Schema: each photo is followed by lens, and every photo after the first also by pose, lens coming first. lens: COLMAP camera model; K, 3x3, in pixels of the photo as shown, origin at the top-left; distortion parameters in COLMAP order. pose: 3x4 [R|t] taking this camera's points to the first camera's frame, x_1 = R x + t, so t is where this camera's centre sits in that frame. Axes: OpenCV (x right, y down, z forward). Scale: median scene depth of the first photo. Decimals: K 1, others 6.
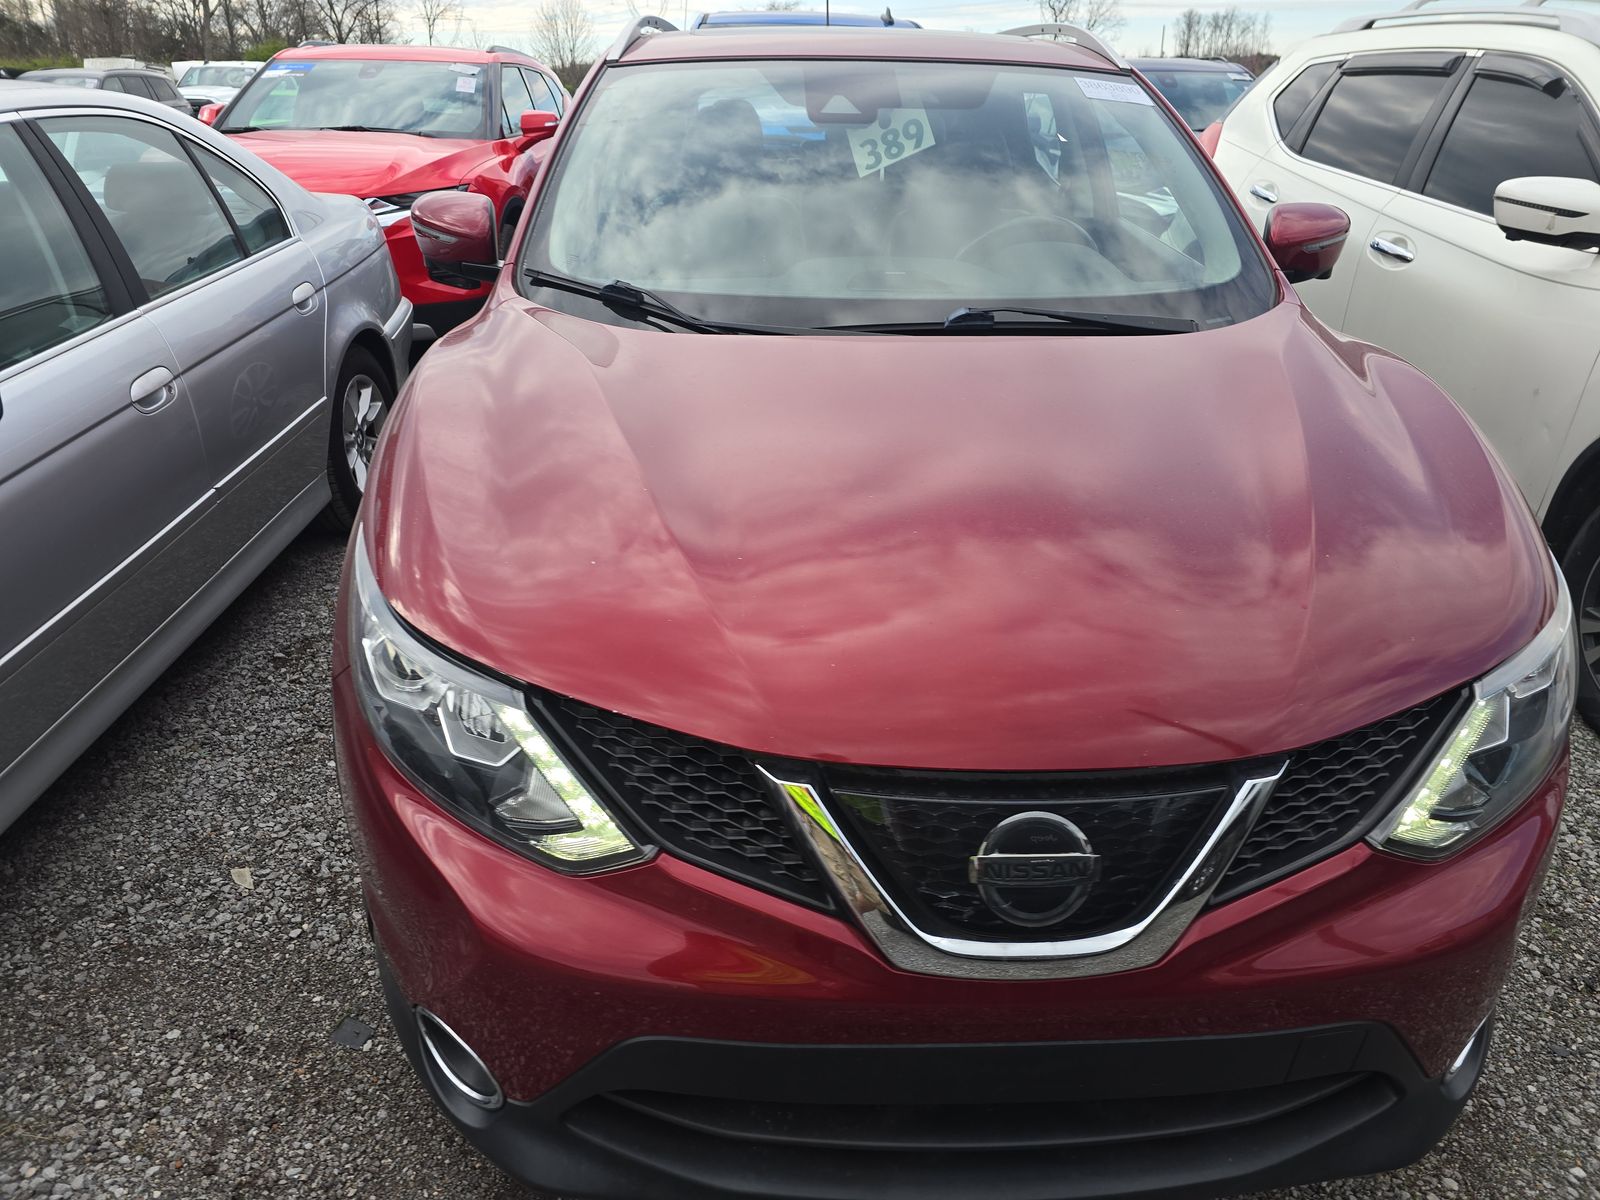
lens RADIAL K [[1081.3, 0, 800.7], [0, 1081.3, 588.7], [0, 0, 1]] dist [0.063689, -0.055631]
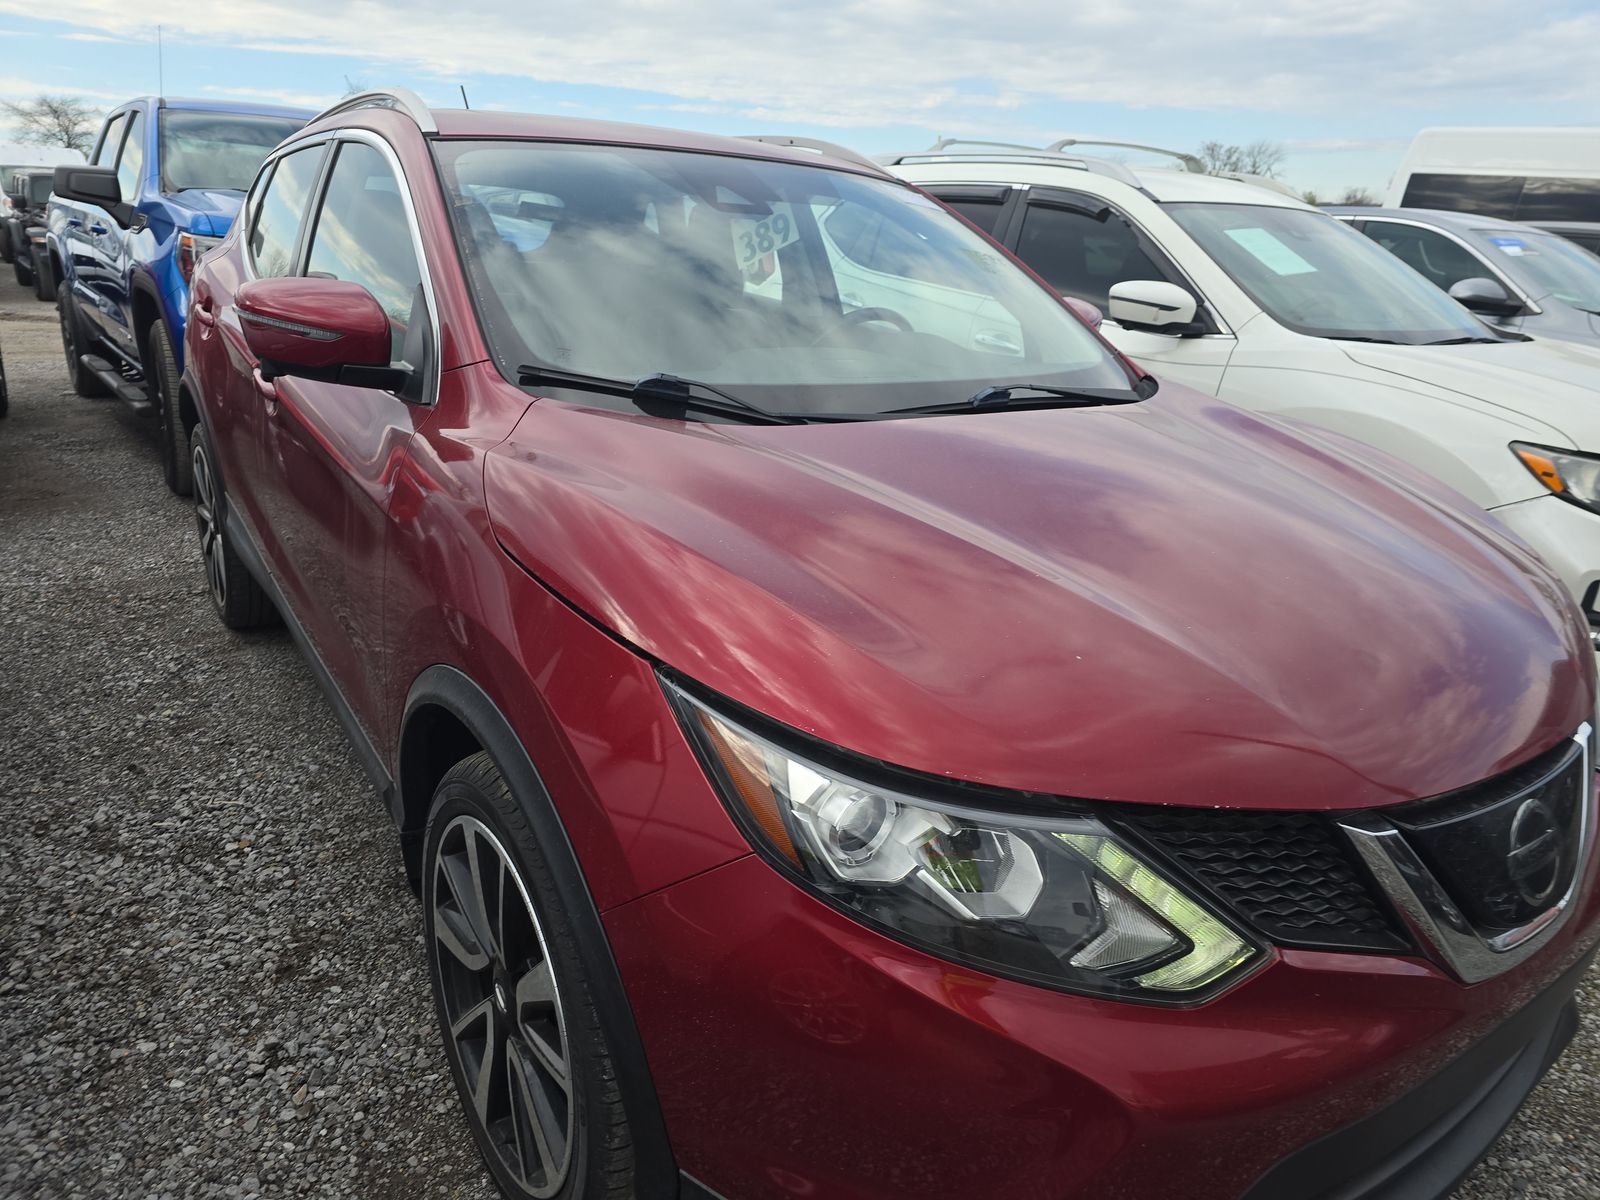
lens RADIAL K [[1081.3, 0, 800.7], [0, 1081.3, 588.7], [0, 0, 1]] dist [0.063689, -0.055631]
pose [[0.840018, -0.138004, 0.524715, -0.452397], [0.186778, 0.981552, -0.040858, -0.047081], [-0.509396, 0.132326, 0.850297, 0.183798]]
